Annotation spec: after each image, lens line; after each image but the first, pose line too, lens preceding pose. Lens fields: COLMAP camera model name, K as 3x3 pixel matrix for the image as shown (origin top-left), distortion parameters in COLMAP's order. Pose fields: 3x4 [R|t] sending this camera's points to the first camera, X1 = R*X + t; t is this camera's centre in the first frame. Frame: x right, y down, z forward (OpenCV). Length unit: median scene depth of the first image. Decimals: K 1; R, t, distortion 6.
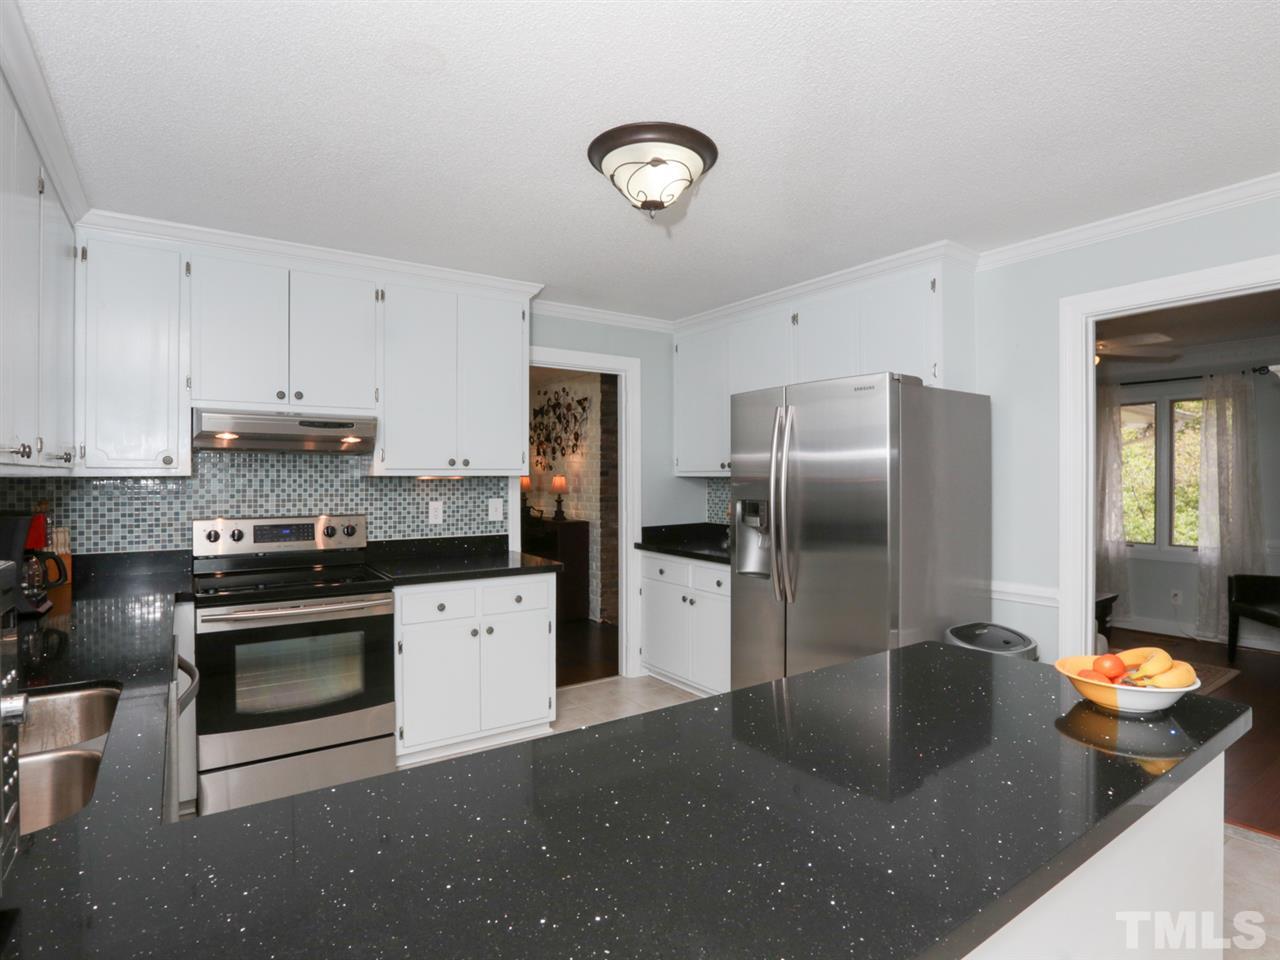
lens RADIAL K [[680.9, 0, 636.7], [0, 680.9, 481.2], [0, 0, 1]] dist [-0.034028, 0.002592]
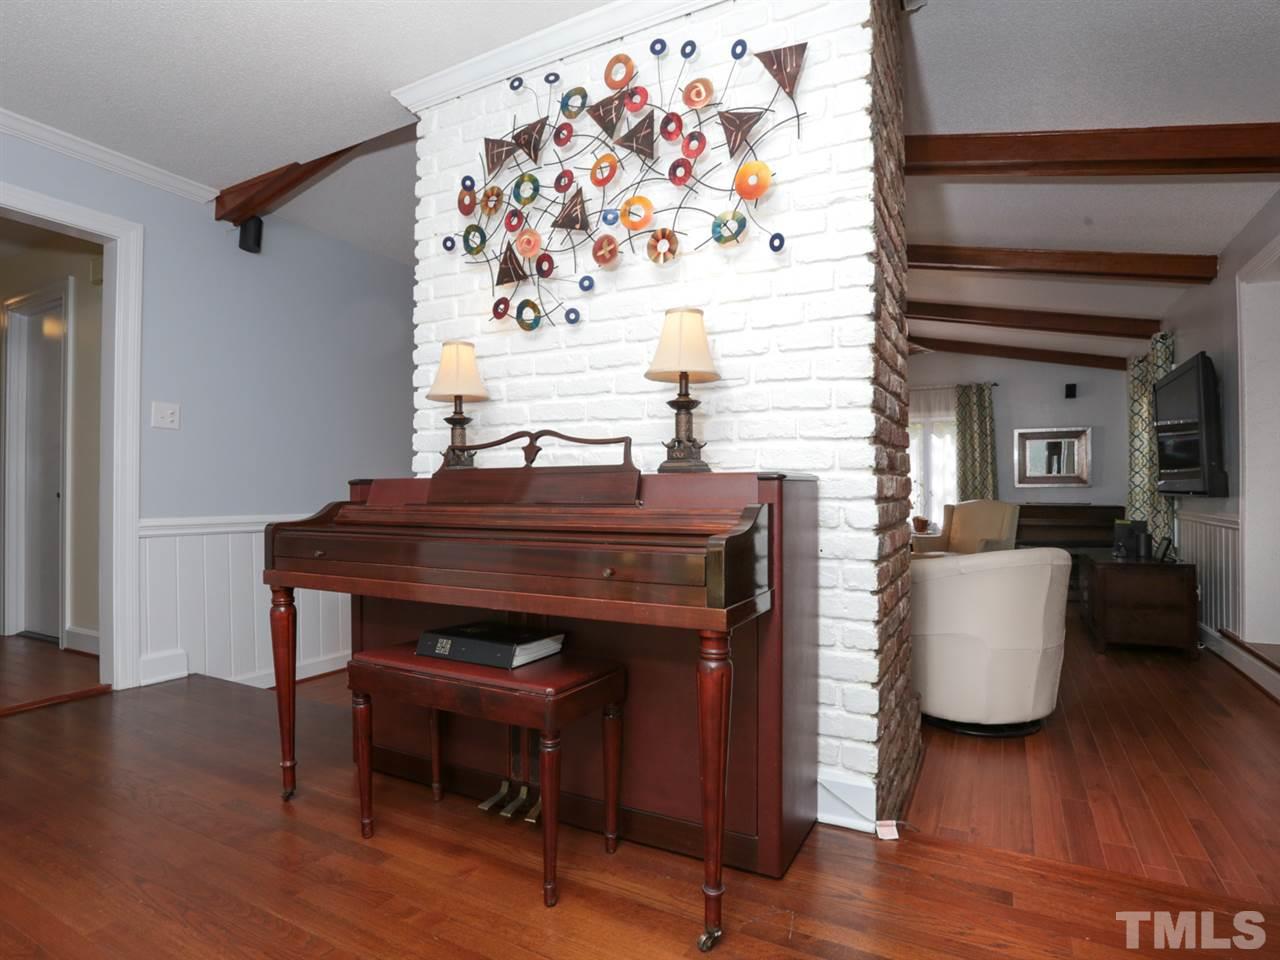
lens RADIAL K [[680.9, 0, 641.5], [0, 680.9, 481.1], [0, 0, 1]] dist [-0.034028, 0.002592]
pose [[0.884889, 0.011112, 0.465670, -0.247704], [-0.000253, 0.999727, -0.023374, 0.064006], [-0.465802, 0.020566, 0.884650, 0.737423]]
